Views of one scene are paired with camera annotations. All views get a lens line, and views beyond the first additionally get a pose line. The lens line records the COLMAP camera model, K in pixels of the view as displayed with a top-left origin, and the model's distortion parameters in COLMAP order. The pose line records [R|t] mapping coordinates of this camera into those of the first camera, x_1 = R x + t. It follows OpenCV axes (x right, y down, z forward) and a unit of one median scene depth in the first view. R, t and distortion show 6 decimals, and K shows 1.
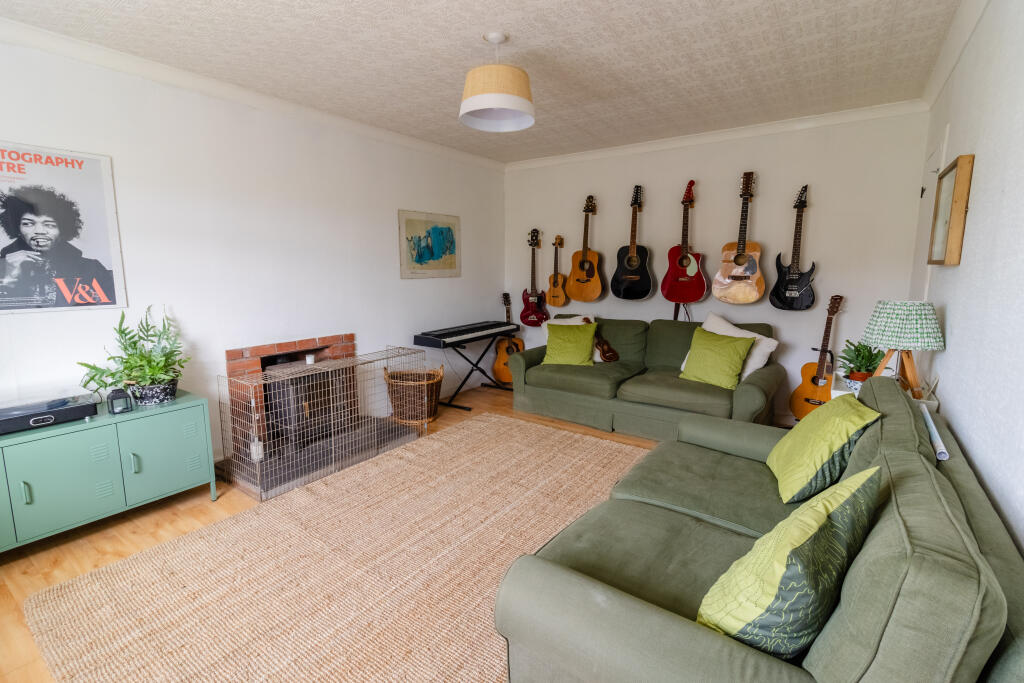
lens RADIAL K [[474.1, 0, 510.1], [0, 474.1, 337.1], [0, 0, 1]] dist [-0.006710, -0.000571]
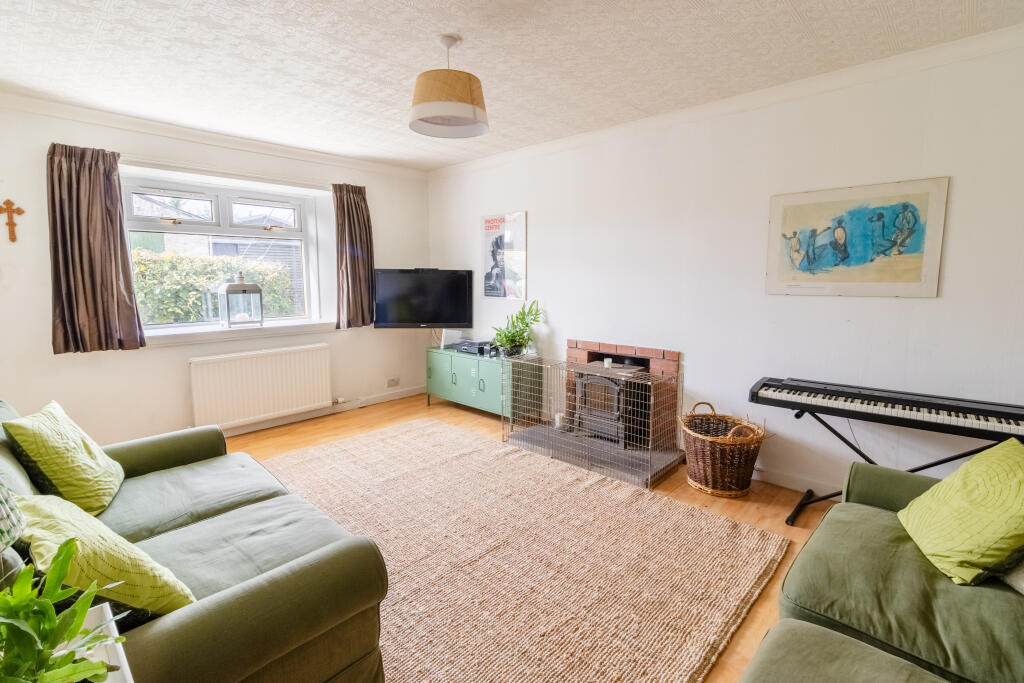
lens RADIAL K [[474.1, 0, 510.6], [0, 474.1, 337.8], [0, 0, 1]] dist [-0.006710, -0.000571]
pose [[-0.145394, 0.119306, -0.982154, 0.523757], [-0.153355, 0.977987, 0.141502, -0.100626], [0.977416, 0.171192, -0.123897, 0.726799]]
